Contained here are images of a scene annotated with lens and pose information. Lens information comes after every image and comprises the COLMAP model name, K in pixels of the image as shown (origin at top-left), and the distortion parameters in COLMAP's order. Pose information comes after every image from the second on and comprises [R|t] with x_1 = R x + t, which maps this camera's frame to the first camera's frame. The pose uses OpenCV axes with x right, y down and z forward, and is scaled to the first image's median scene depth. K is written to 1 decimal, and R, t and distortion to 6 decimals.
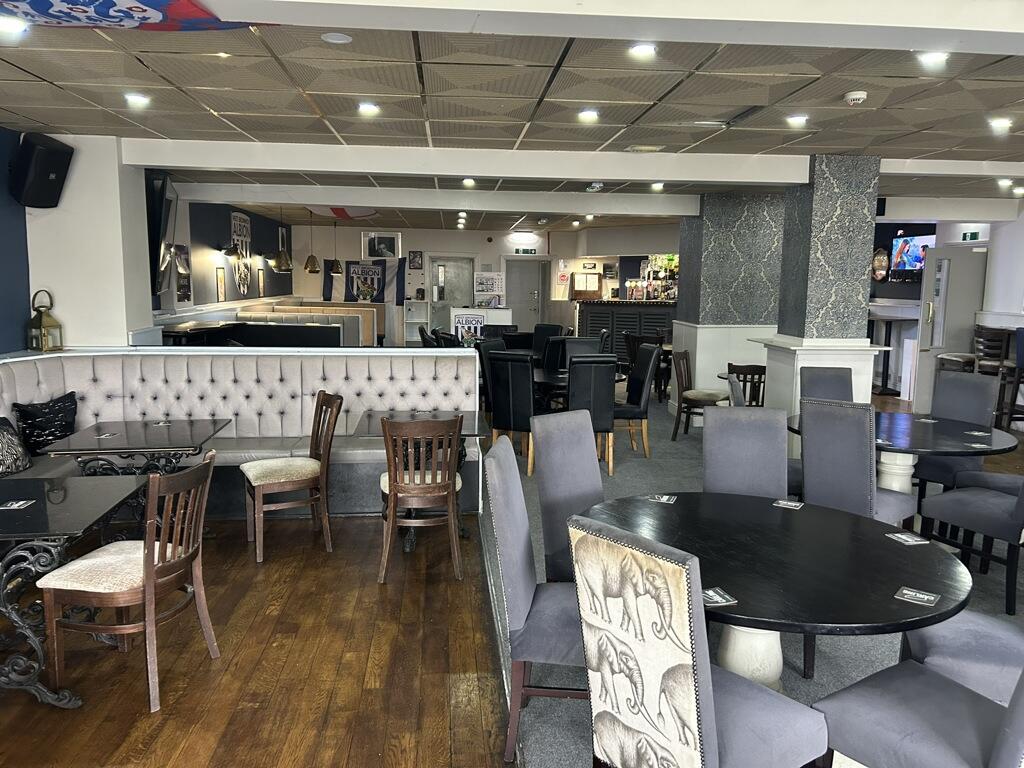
lens RADIAL K [[772.5, 0, 516.7], [0, 772.5, 383.4], [0, 0, 1]] dist [0.038864, -0.032998]
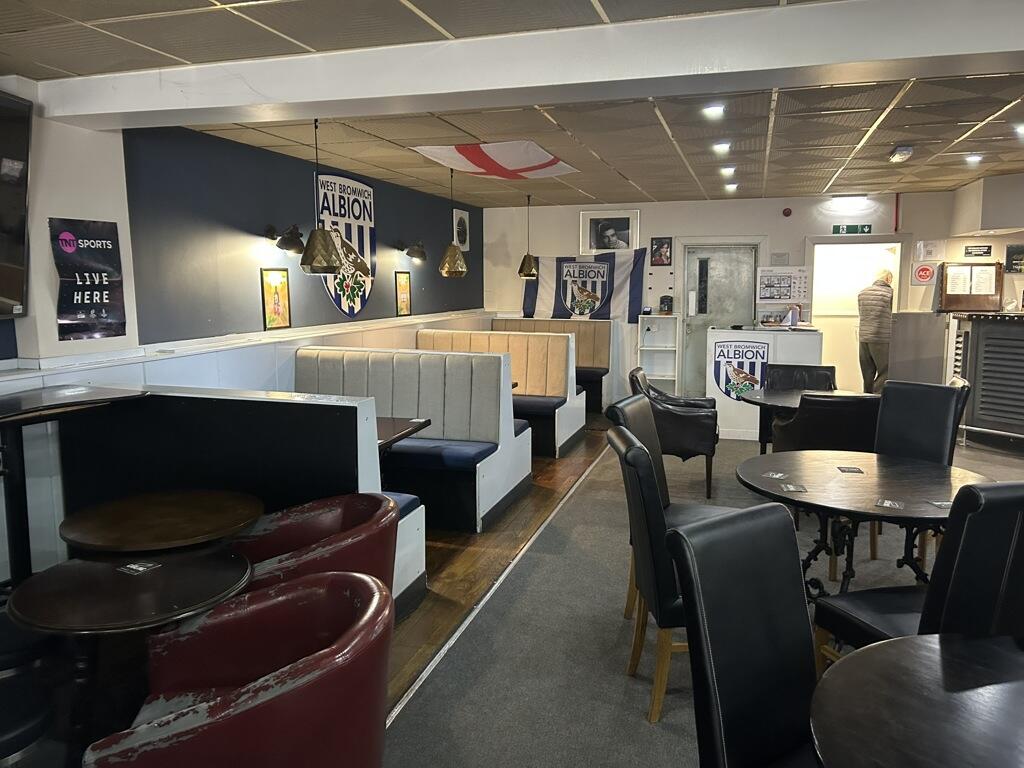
lens RADIAL K [[772.5, 0, 507.2], [0, 772.5, 392.6], [0, 0, 1]] dist [0.038864, -0.032998]
pose [[0.925892, 0.033323, -0.376316, -0.004401], [-0.030728, 0.999445, 0.012899, -0.047927], [0.376537, -0.000380, 0.926402, 0.363054]]
